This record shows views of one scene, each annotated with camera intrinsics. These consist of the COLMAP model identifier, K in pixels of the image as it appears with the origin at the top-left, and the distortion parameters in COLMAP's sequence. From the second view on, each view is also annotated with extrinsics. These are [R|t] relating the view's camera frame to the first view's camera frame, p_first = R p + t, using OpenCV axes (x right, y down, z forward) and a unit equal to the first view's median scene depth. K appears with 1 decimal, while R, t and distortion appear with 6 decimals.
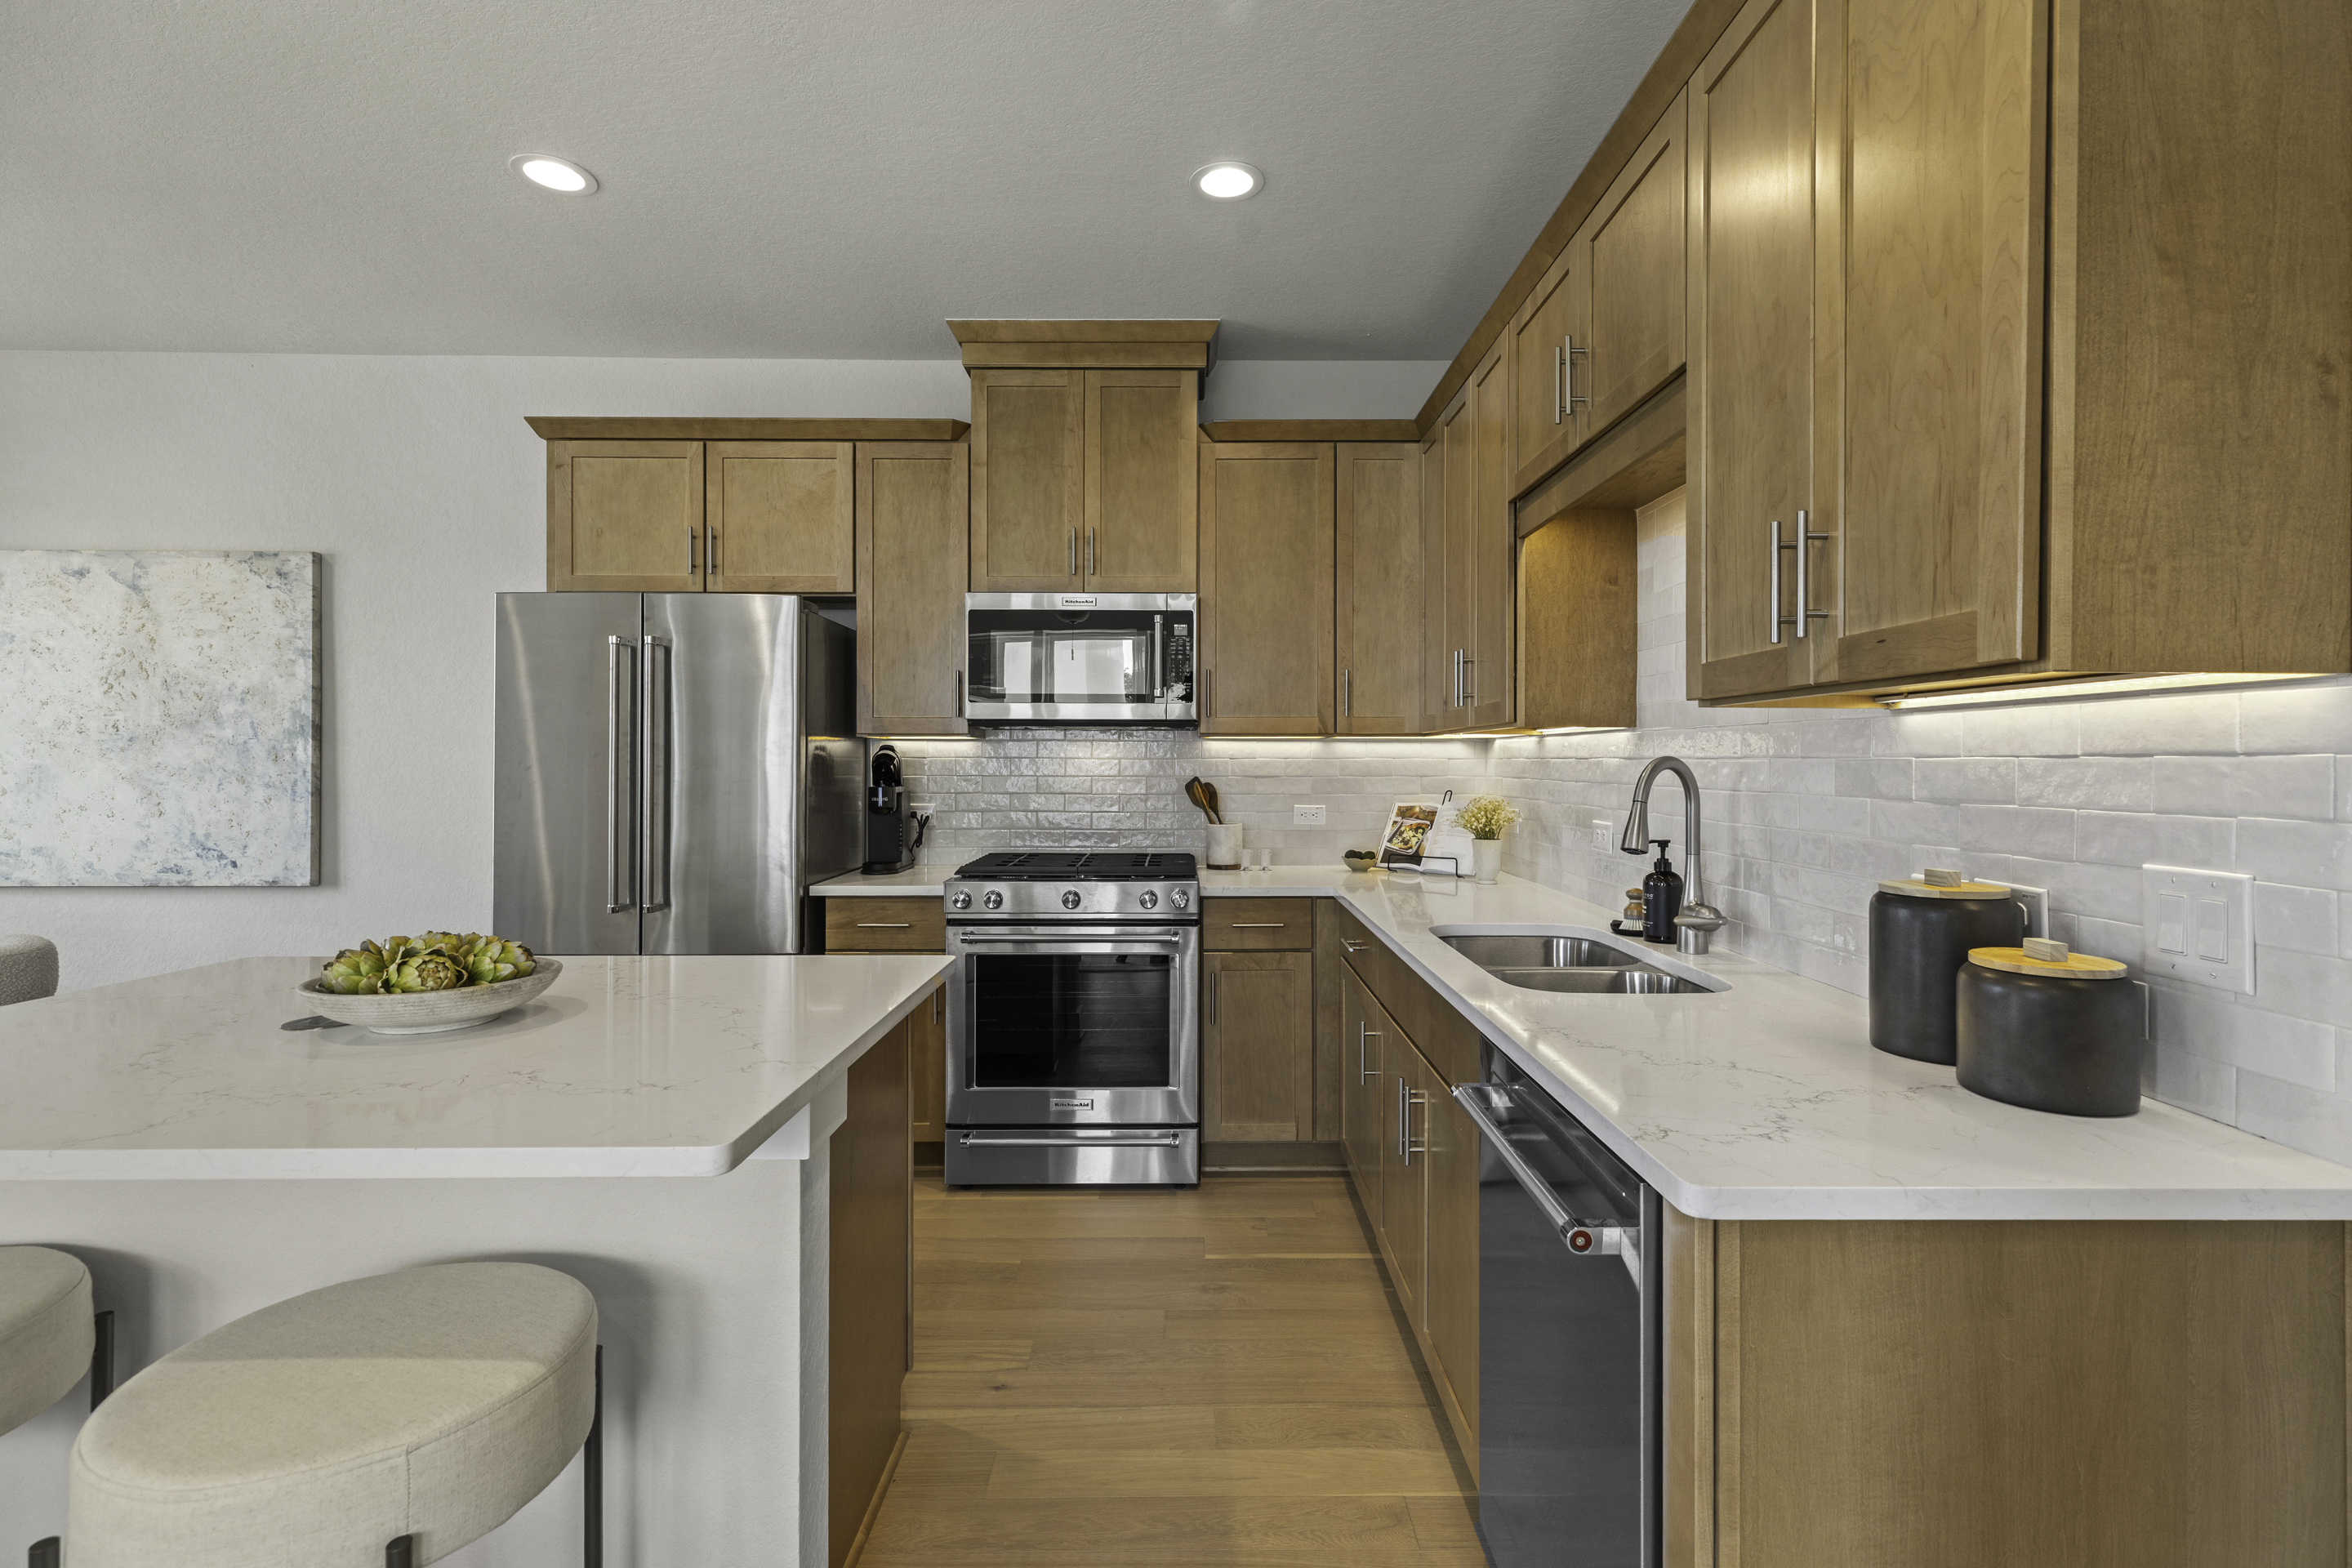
lens RADIAL K [[1073.5, 0, 1241.9], [0, 1073.5, 768.8], [0, 0, 1]] dist [0.009381, 0.000562]
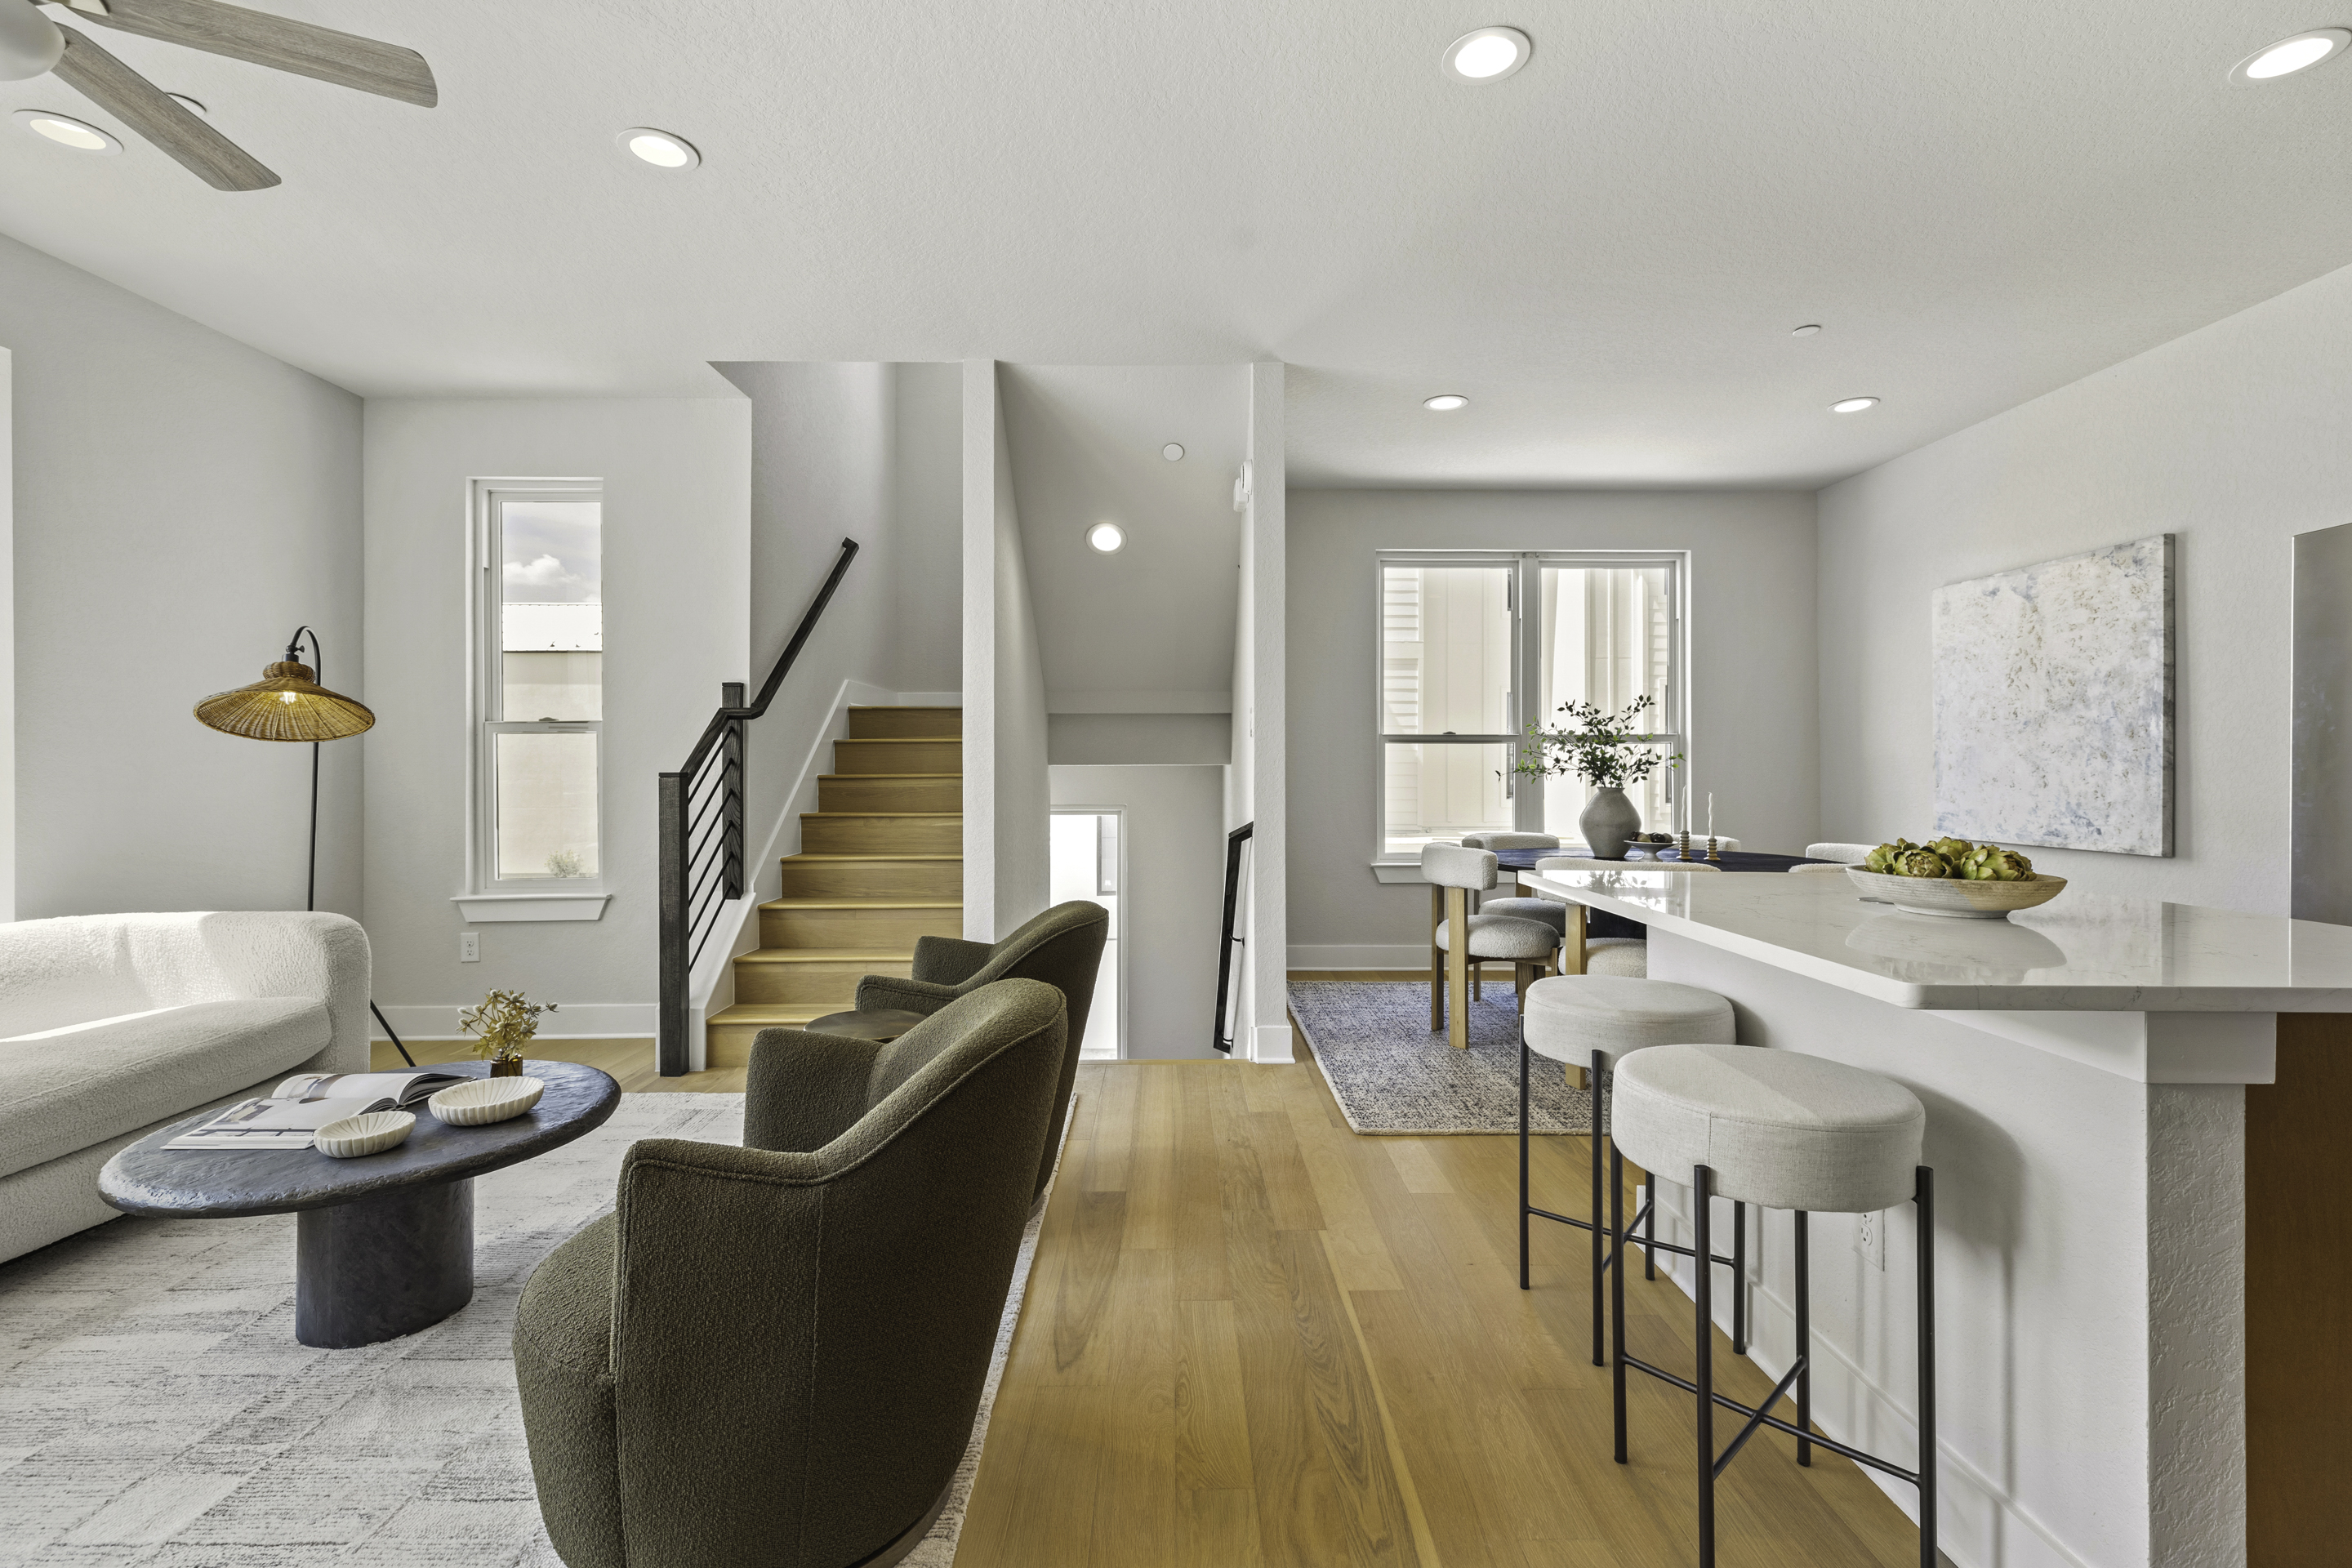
lens RADIAL K [[1073.5, 0, 1183.7], [0, 1073.5, 778.6], [0, 0, 1]] dist [0.009381, 0.000562]
pose [[0.012015, 0.005223, -0.999914, 0.166925], [-0.002007, 0.999984, 0.005199, 0.030271], [0.999926, 0.001944, 0.012025, 0.048763]]
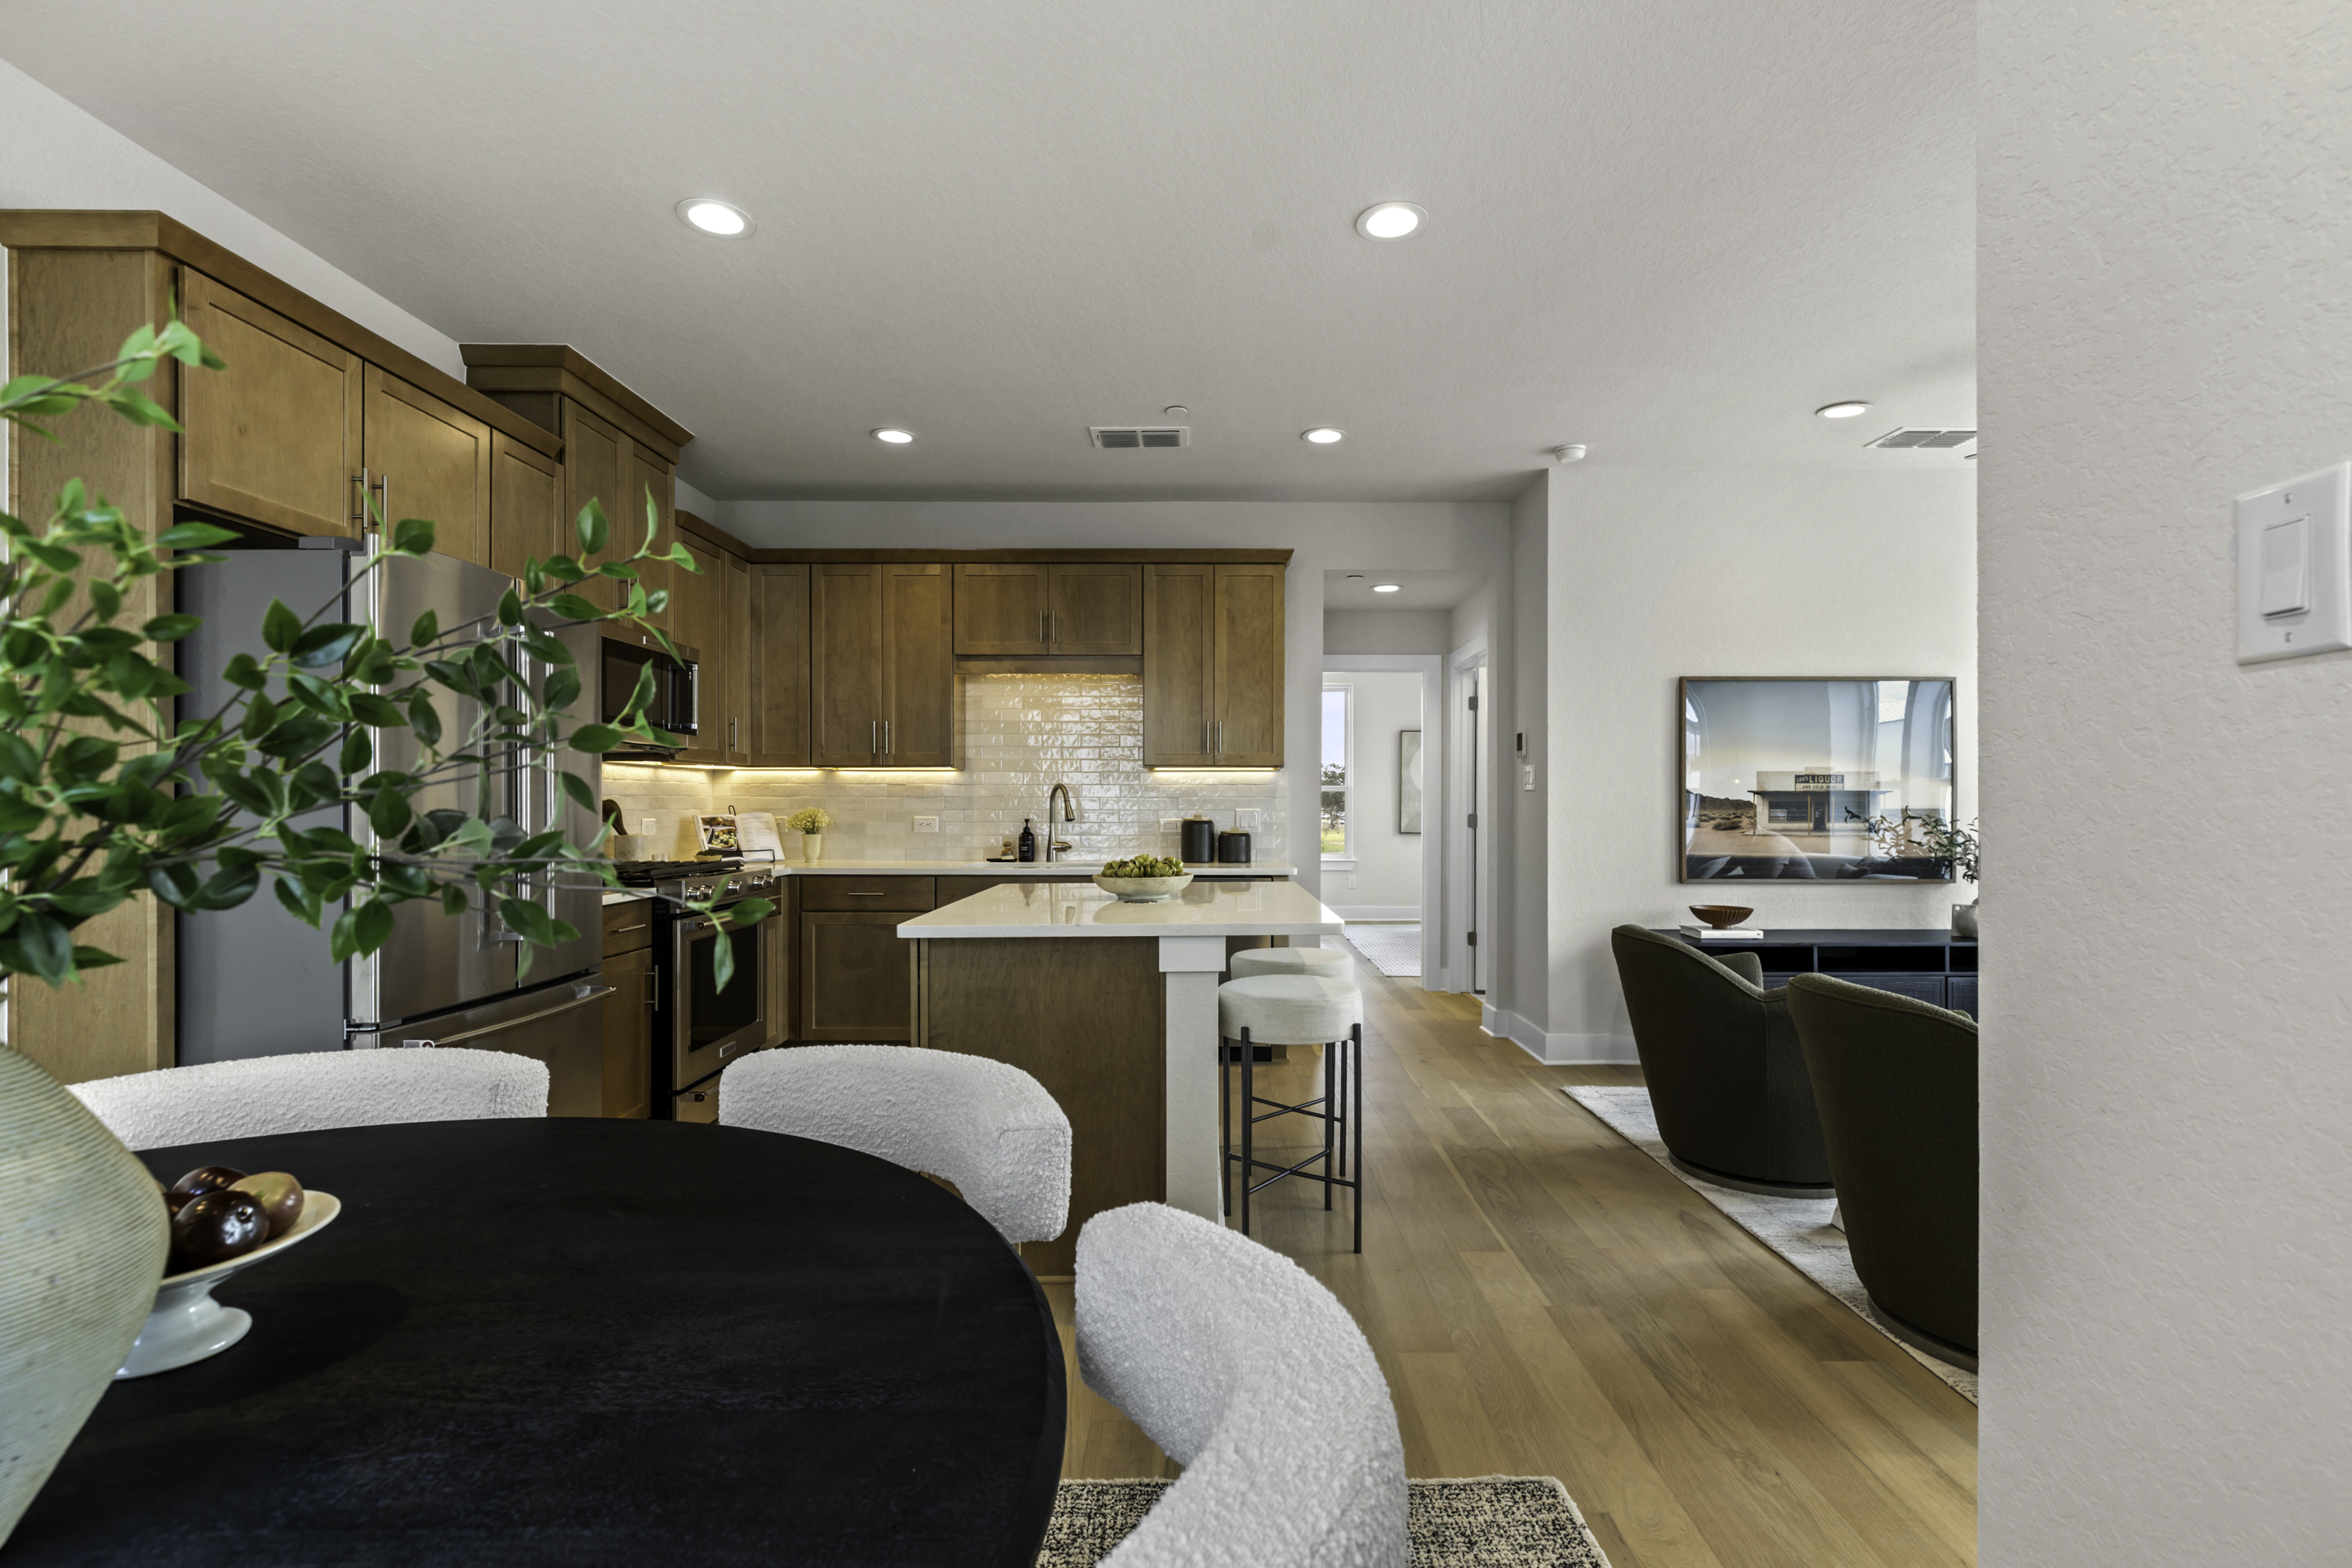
lens RADIAL K [[1073.5, 0, 1175.8], [0, 1073.5, 781.0], [0, 0, 1]] dist [0.009381, 0.000562]
pose [[0.021361, 0.016725, 0.999632, -0.968308], [0.007515, 0.999829, -0.016889, 0.013029], [-0.999744, 0.007873, 0.021232, 0.308017]]
